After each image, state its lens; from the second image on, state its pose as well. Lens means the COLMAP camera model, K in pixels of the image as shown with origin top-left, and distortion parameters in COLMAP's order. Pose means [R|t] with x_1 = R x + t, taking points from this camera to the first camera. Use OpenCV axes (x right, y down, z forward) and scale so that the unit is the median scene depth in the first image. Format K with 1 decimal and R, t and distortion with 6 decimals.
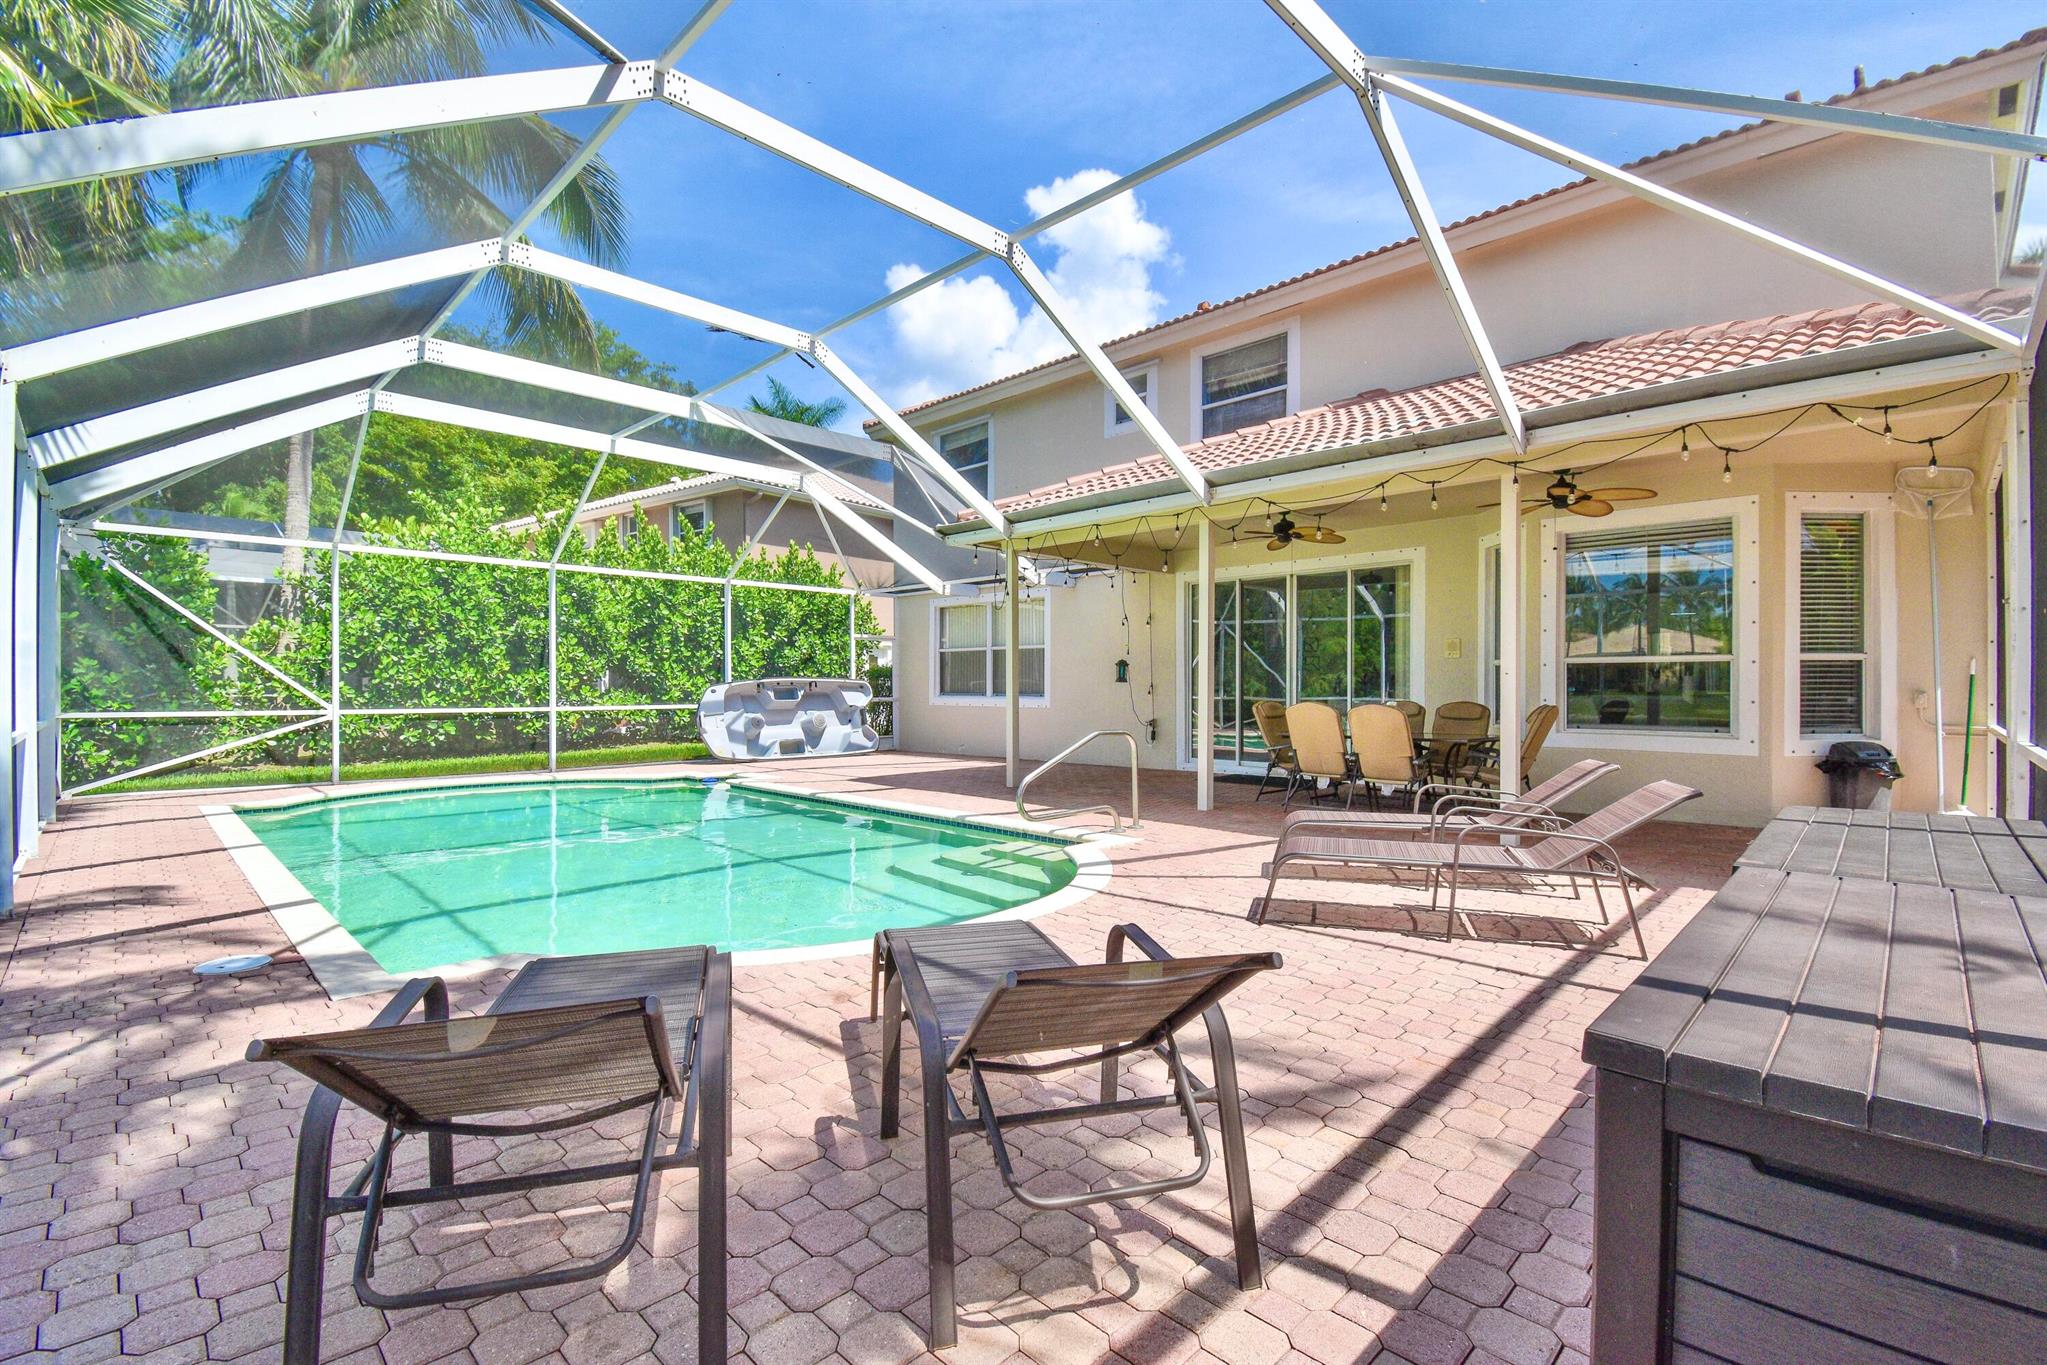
lens RADIAL K [[892.6, 0, 1036.7], [0, 892.6, 685.4], [0, 0, 1]] dist [0.000648, 0.000016]
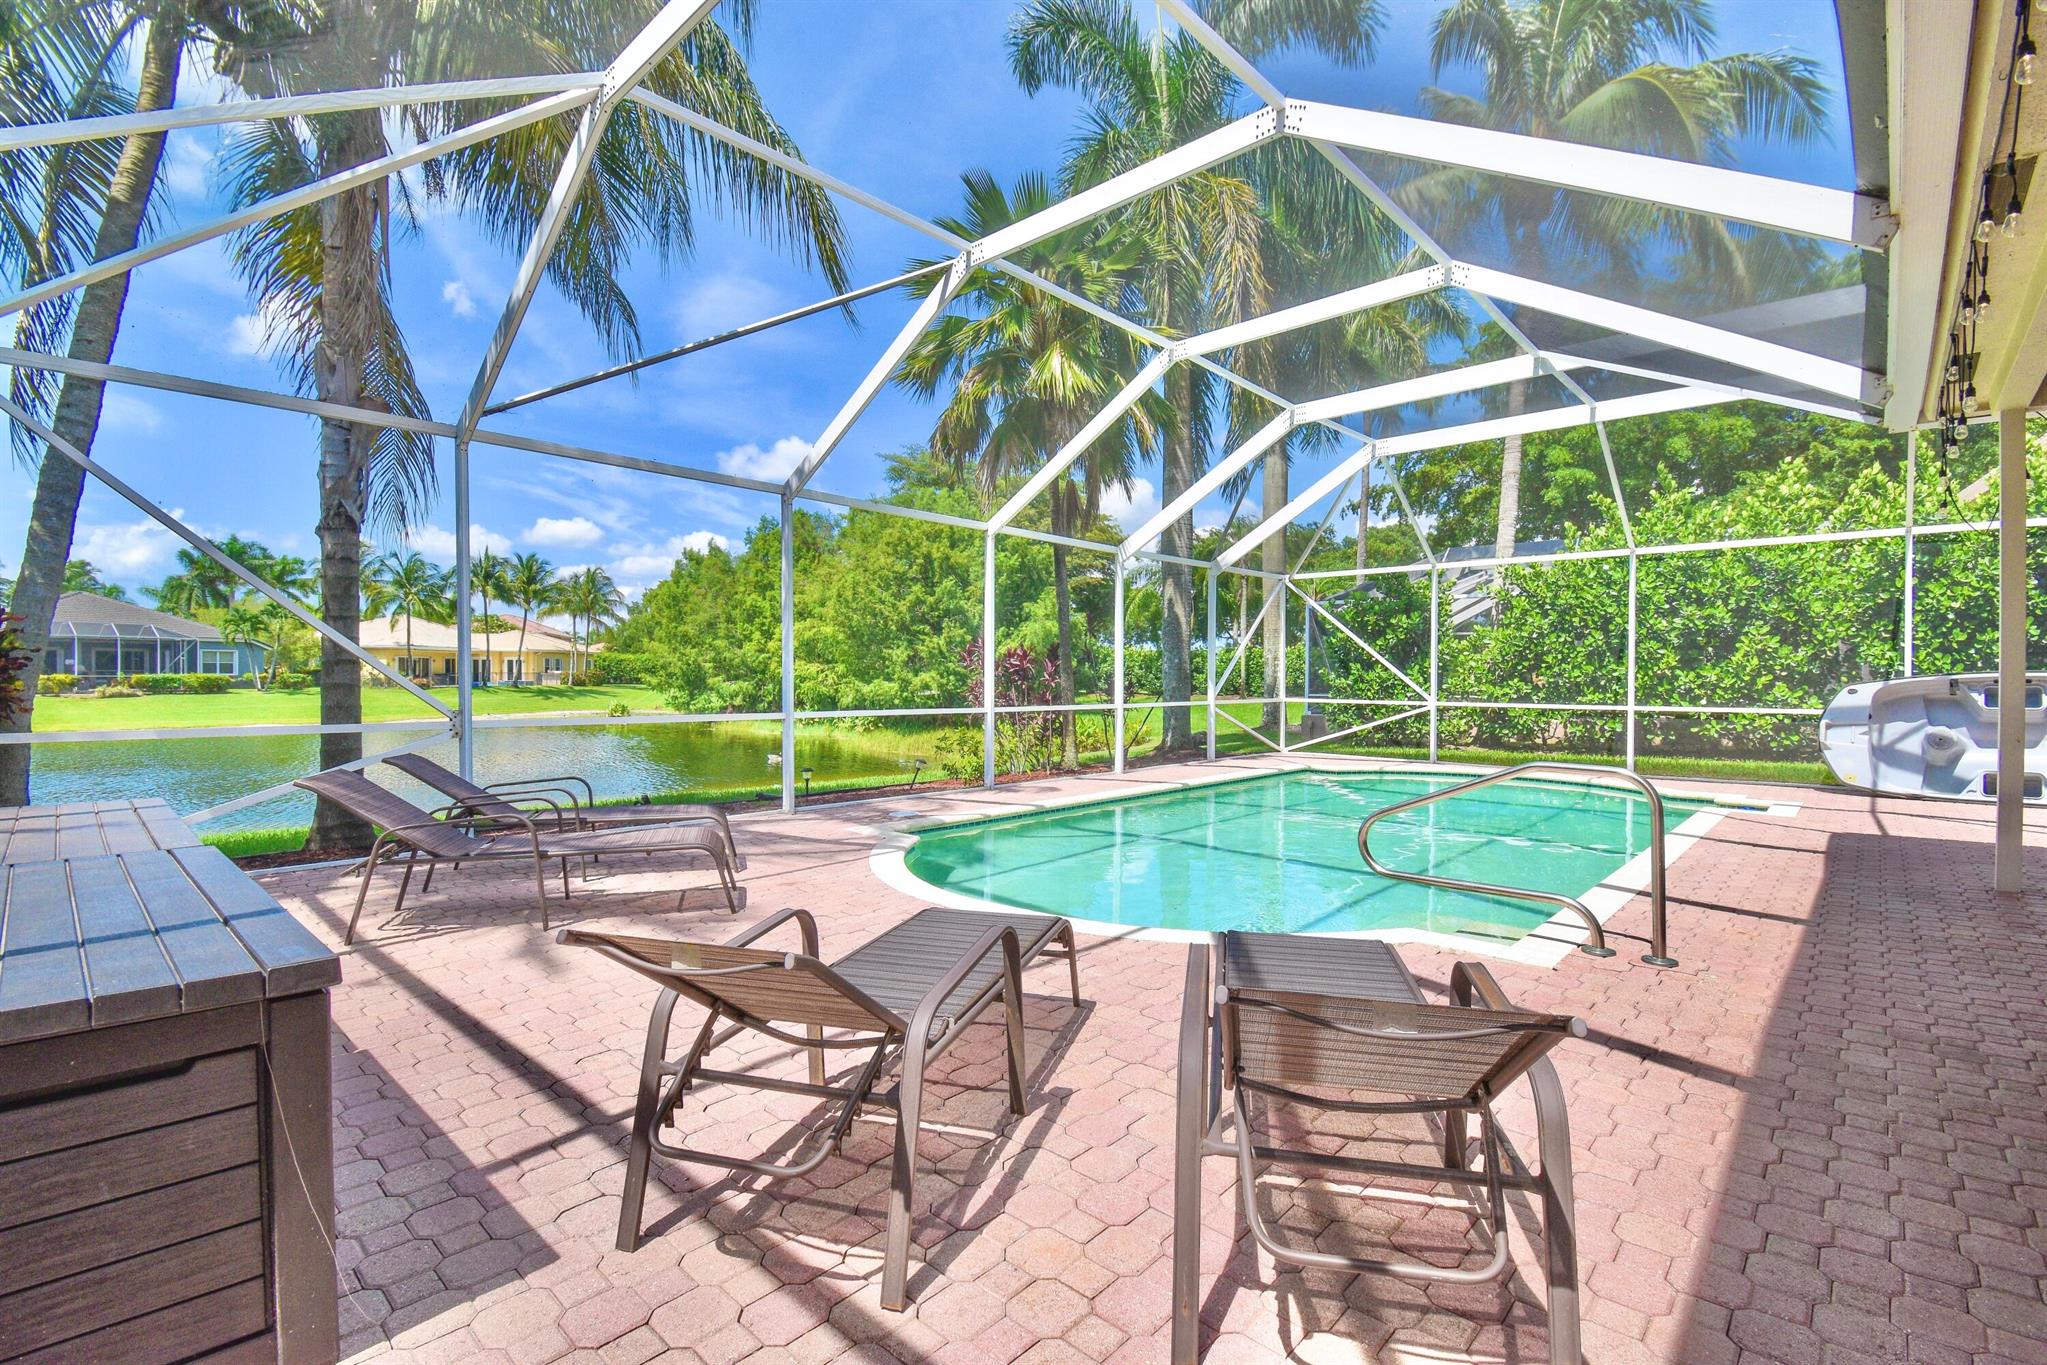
lens RADIAL K [[892.6, 0, 1036.7], [0, 892.6, 685.4], [0, 0, 1]] dist [0.000648, 0.000016]
pose [[0.052769, 0.007547, -0.998578, 0.309323], [-0.003832, 0.999966, 0.007355, -0.001392], [0.998599, 0.003438, 0.052796, 0.314744]]
